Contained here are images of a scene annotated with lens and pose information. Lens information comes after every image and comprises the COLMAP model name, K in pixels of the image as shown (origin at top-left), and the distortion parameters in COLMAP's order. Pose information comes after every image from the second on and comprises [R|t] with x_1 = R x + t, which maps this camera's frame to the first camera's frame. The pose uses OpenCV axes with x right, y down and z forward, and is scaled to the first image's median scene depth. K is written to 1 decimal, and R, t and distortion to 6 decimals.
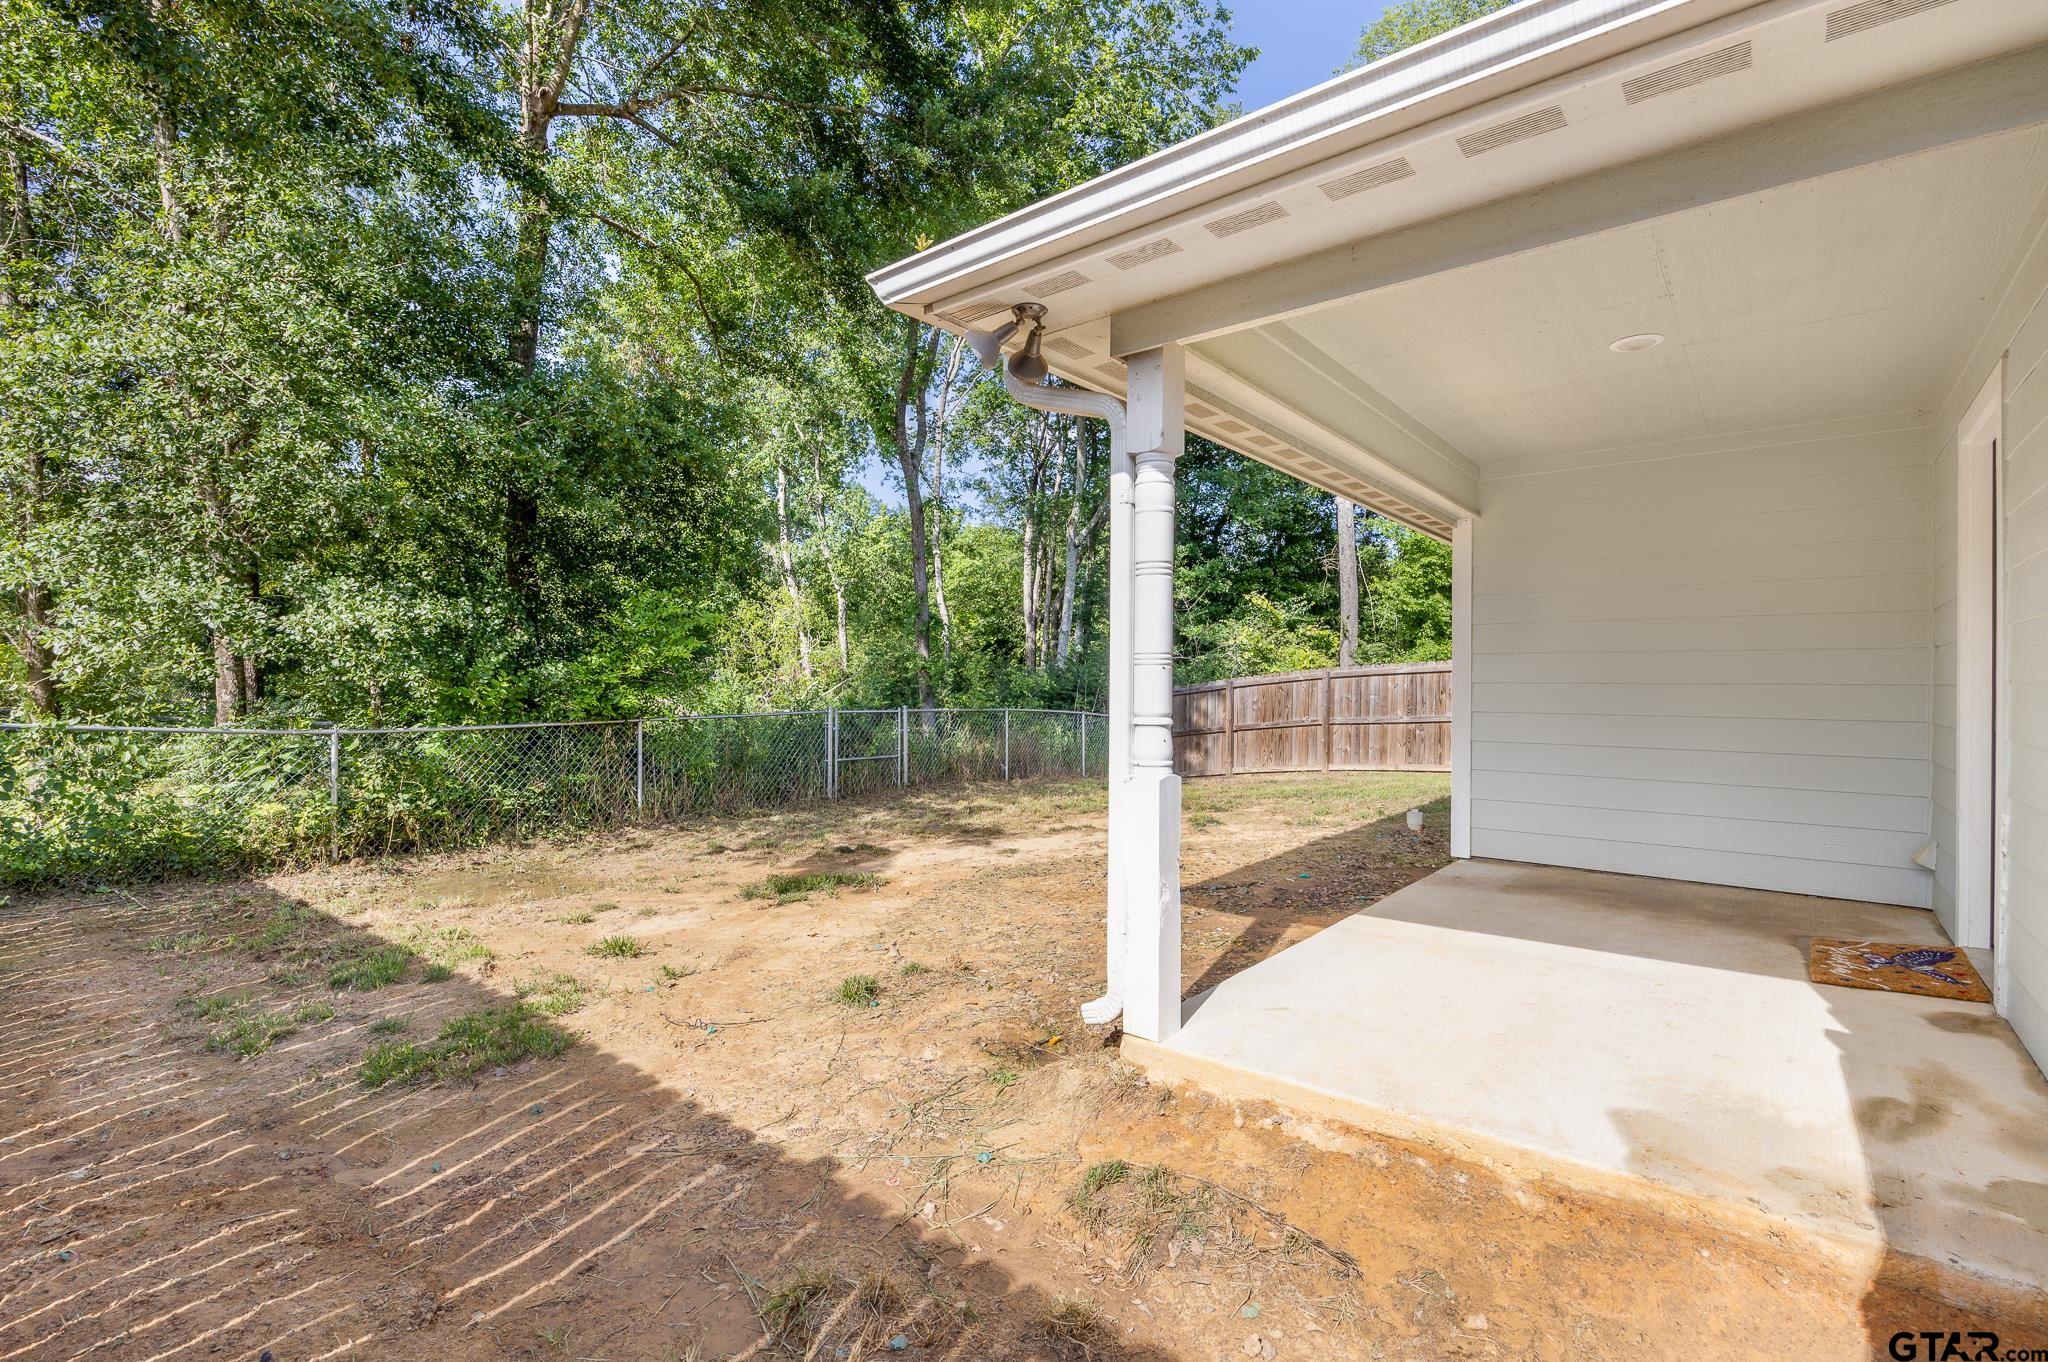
lens RADIAL K [[929.4, 0, 1024.0], [0, 929.4, 681.0], [0, 0, 1]] dist [0.000219, -0.000165]
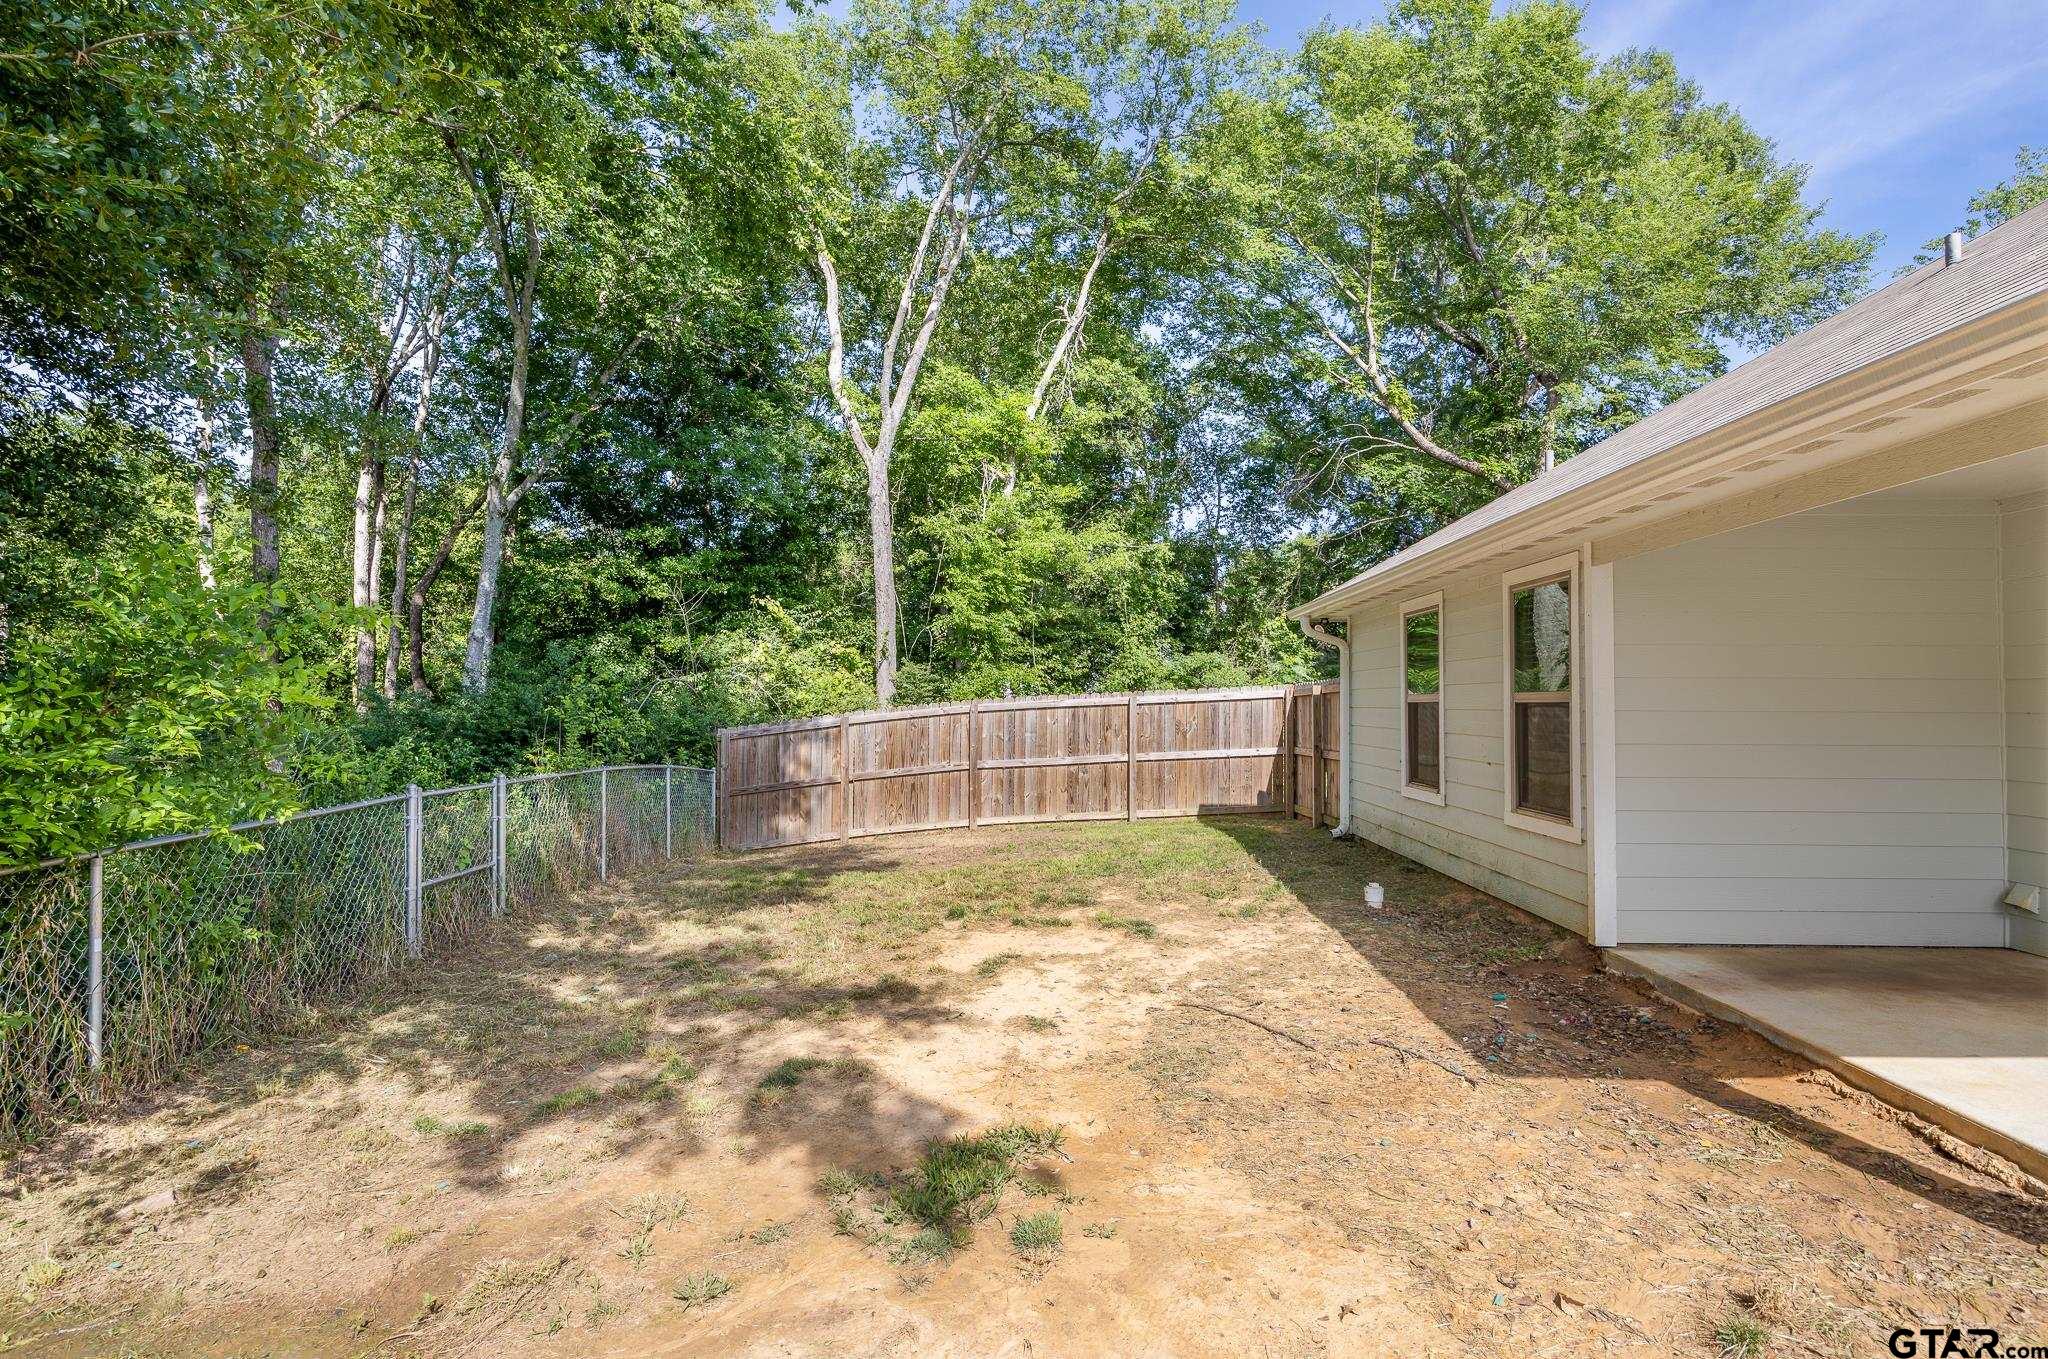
lens RADIAL K [[1101.2, 0, 1043.4], [0, 1101.2, 670.0], [0, 0, 1]] dist [0.016897, -0.000522]
pose [[0.766562, 0.010620, 0.642083, -0.255894], [0.004789, 0.999741, -0.022253, -0.019634], [-0.642153, 0.020133, 0.766312, 0.224664]]
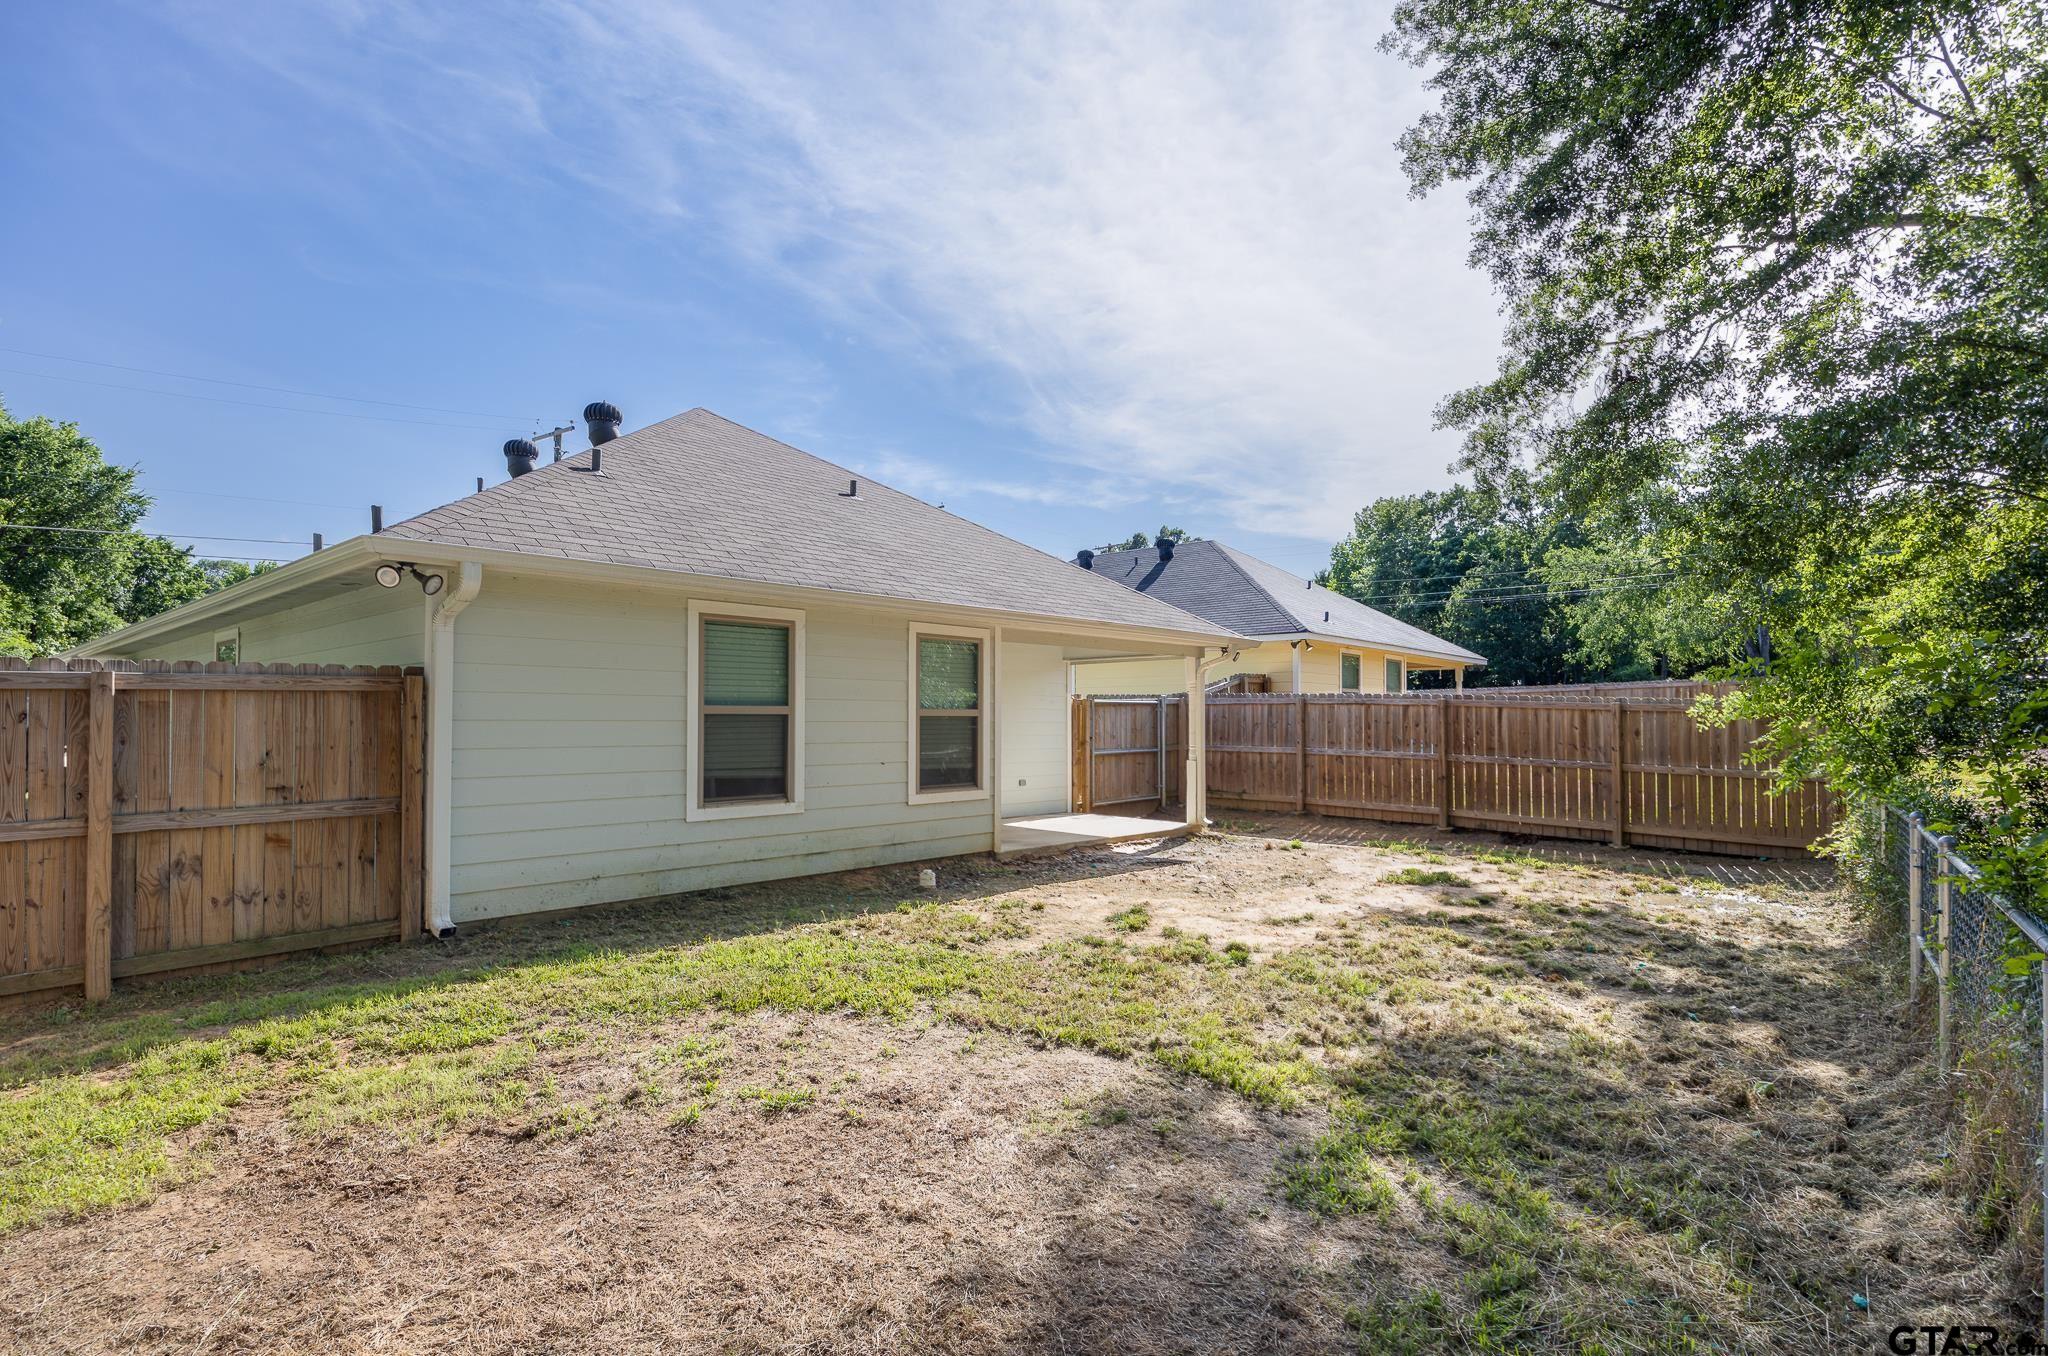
lens RADIAL K [[1061.0, 0, 1028.4], [0, 1061.0, 666.1], [0, 0, 1]] dist [-0.000323, 0.001902]
pose [[-0.998479, -0.004092, 0.054980, 0.134527], [-0.006729, 0.998831, -0.047866, -0.015521], [-0.054720, -0.048163, -0.997339, 1.187382]]
